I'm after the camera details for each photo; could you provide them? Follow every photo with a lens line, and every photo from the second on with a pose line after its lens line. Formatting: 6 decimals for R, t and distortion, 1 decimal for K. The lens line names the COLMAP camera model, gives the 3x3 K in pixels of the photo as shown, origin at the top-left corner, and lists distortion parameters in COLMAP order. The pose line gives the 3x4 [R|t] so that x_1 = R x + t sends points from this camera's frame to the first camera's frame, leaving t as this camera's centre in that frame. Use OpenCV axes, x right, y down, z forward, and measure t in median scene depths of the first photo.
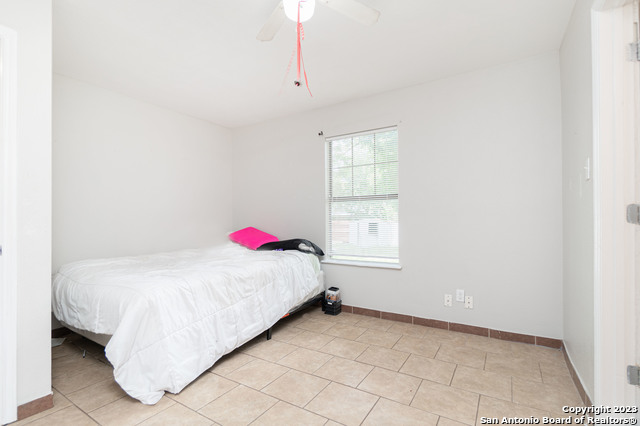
lens RADIAL K [[298.4, 0, 316.0], [0, 298.4, 214.3], [0, 0, 1]] dist [-0.009458, 0.002122]
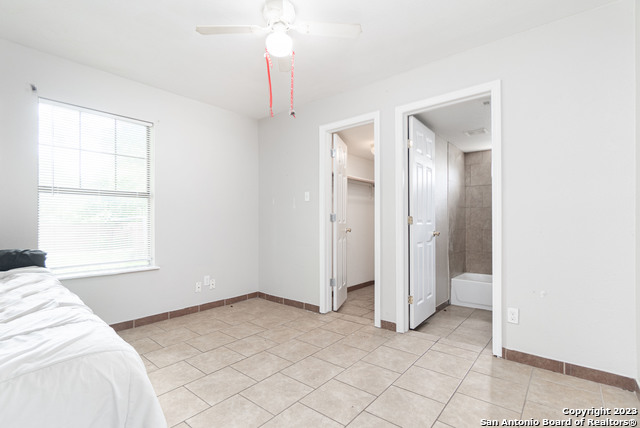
lens RADIAL K [[298.4, 0, 314.9], [0, 298.4, 218.7], [0, 0, 1]] dist [-0.009458, 0.002122]
pose [[0.146192, 0.012797, 0.989173, -0.807176], [-0.020212, 0.999746, -0.009947, 0.018840], [-0.989050, -0.018539, 0.146414, 0.435356]]
